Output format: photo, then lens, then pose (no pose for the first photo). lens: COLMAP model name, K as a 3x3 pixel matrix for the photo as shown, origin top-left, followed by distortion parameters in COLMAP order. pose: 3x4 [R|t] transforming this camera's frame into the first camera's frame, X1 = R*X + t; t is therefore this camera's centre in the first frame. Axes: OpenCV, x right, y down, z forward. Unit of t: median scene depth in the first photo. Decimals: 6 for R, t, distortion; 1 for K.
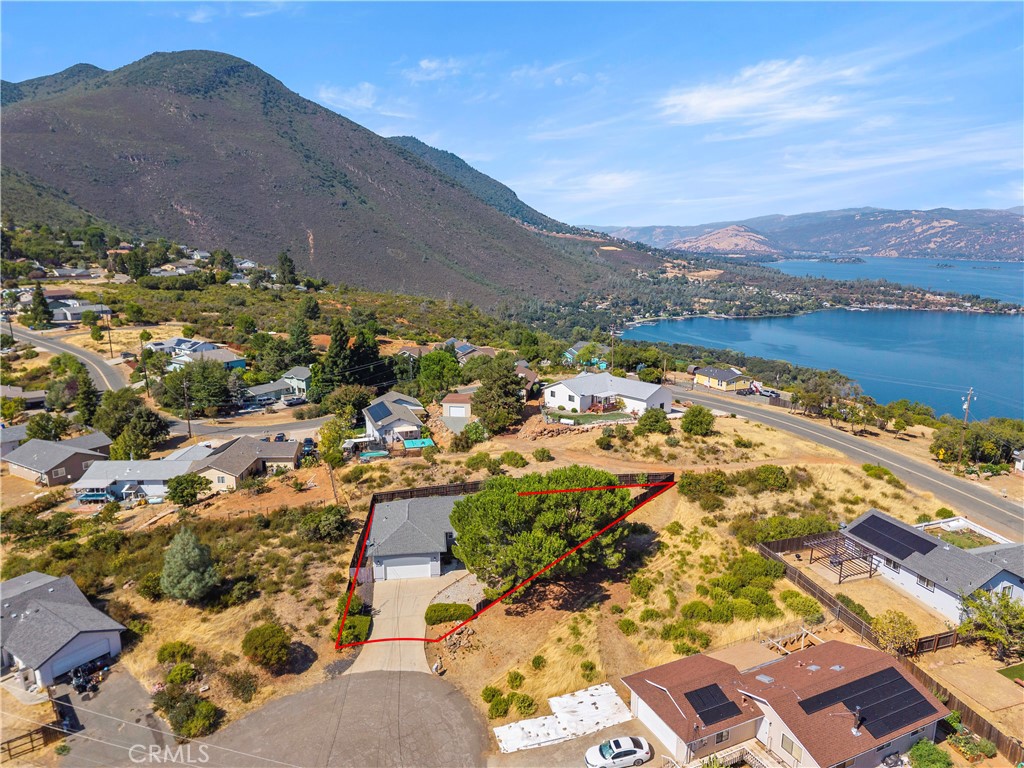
lens RADIAL K [[681.3, 0, 512.0], [0, 681.3, 384.0], [0, 0, 1]] dist [0.031104, -0.039363]
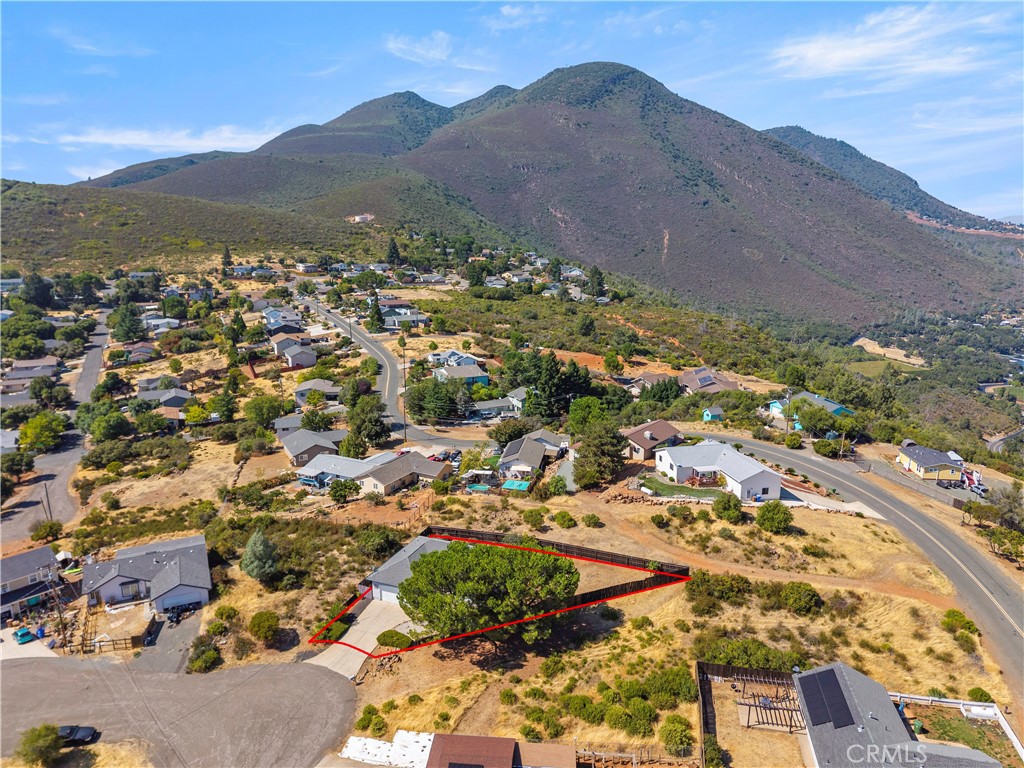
lens RADIAL K [[681.3, 0, 512.0], [0, 681.3, 384.0], [0, 0, 1]] dist [0.031104, -0.039363]
pose [[0.865797, 0.108972, -0.488385, 0.169990], [-0.104585, 0.993851, 0.036350, -0.052830], [0.489343, 0.019606, 0.871871, -0.002939]]
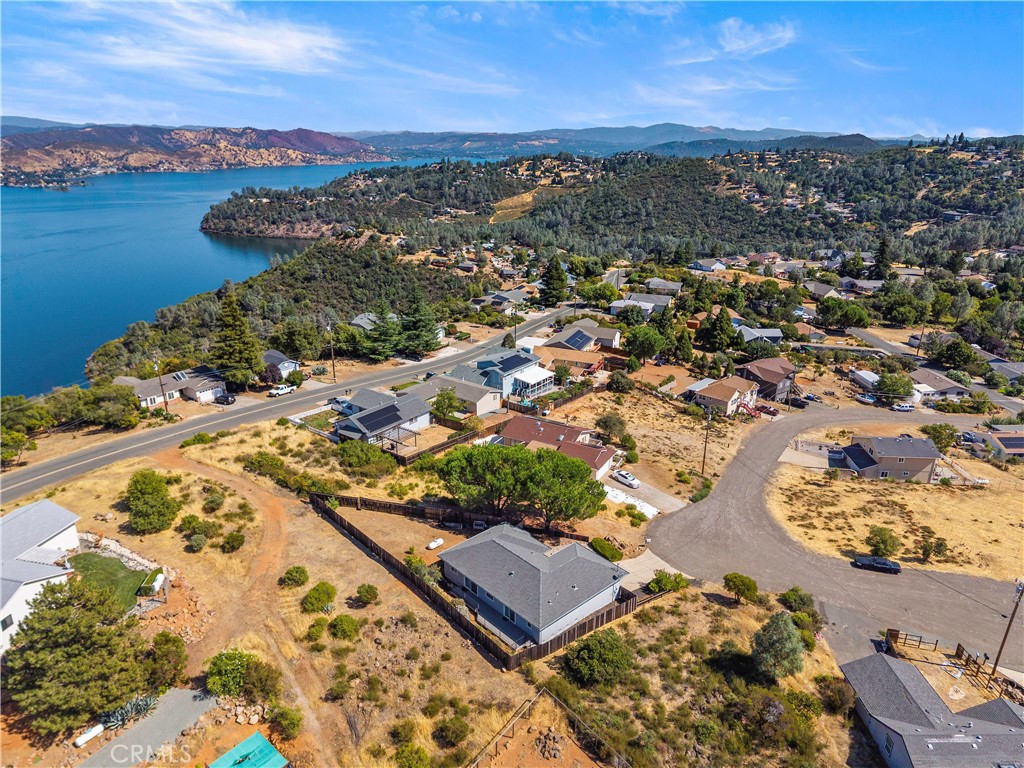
lens RADIAL K [[681.3, 0, 512.0], [0, 681.3, 384.0], [0, 0, 1]] dist [0.031104, -0.039363]
pose [[-0.570338, -0.284334, 0.770629, -0.232963], [0.167521, 0.878197, 0.448003, -0.144307], [-0.804146, 0.384610, -0.453237, 0.414255]]
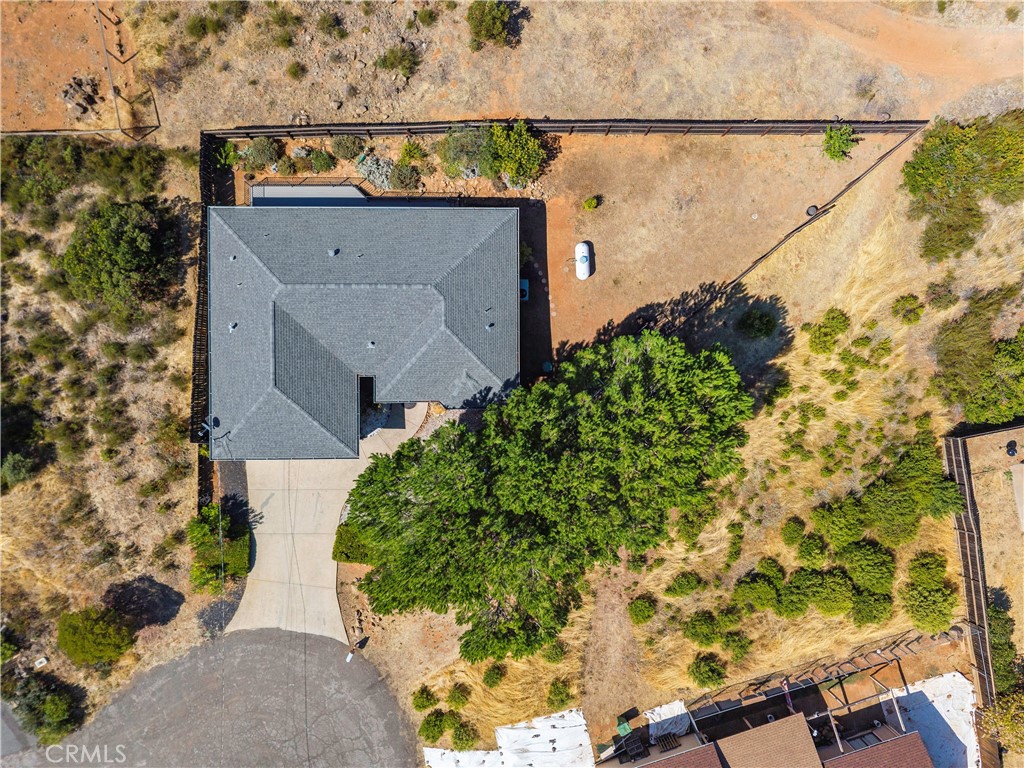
lens RADIAL K [[681.3, 0, 512.0], [0, 681.3, 384.0], [0, 0, 1]] dist [0.031104, -0.039363]
pose [[0.991664, 0.126598, 0.023998, 0.000710], [-0.049039, 0.198578, 0.978857, -0.081843], [0.119155, -0.971874, 0.203131, 0.264754]]
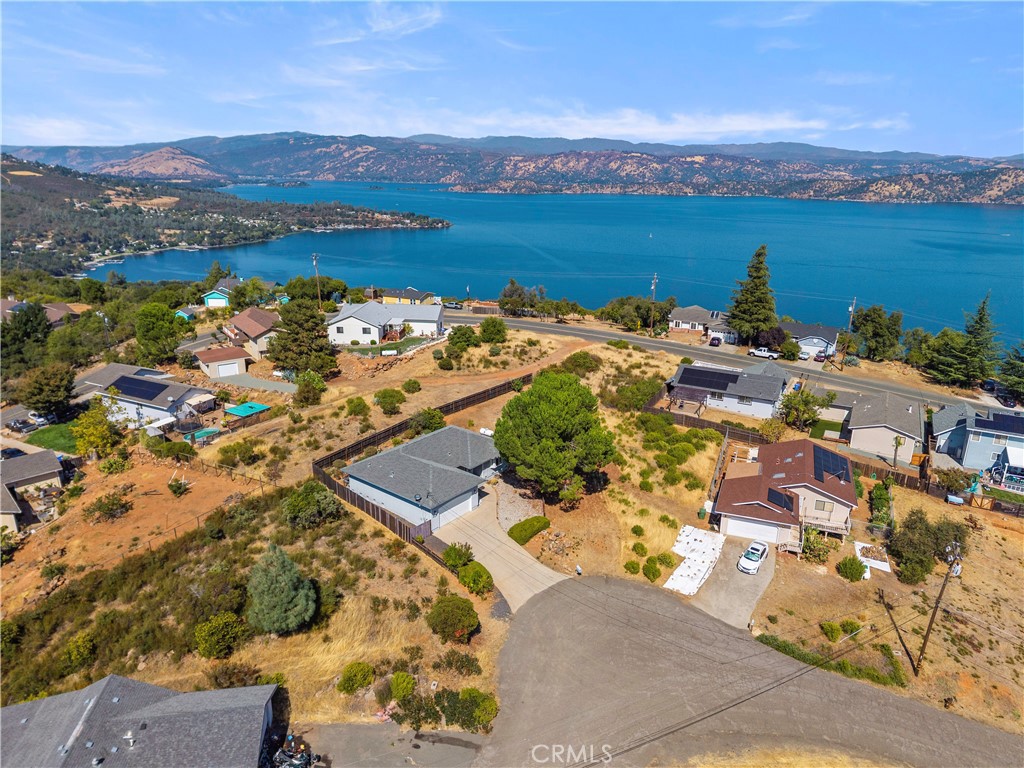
lens RADIAL K [[681.3, 0, 512.0], [0, 681.3, 384.0], [0, 0, 1]] dist [0.031104, -0.039363]
pose [[0.730232, -0.208847, 0.650496, -0.191018], [0.140321, 0.977680, 0.156371, -0.012861], [-0.668634, -0.022908, 0.743238, 0.062913]]
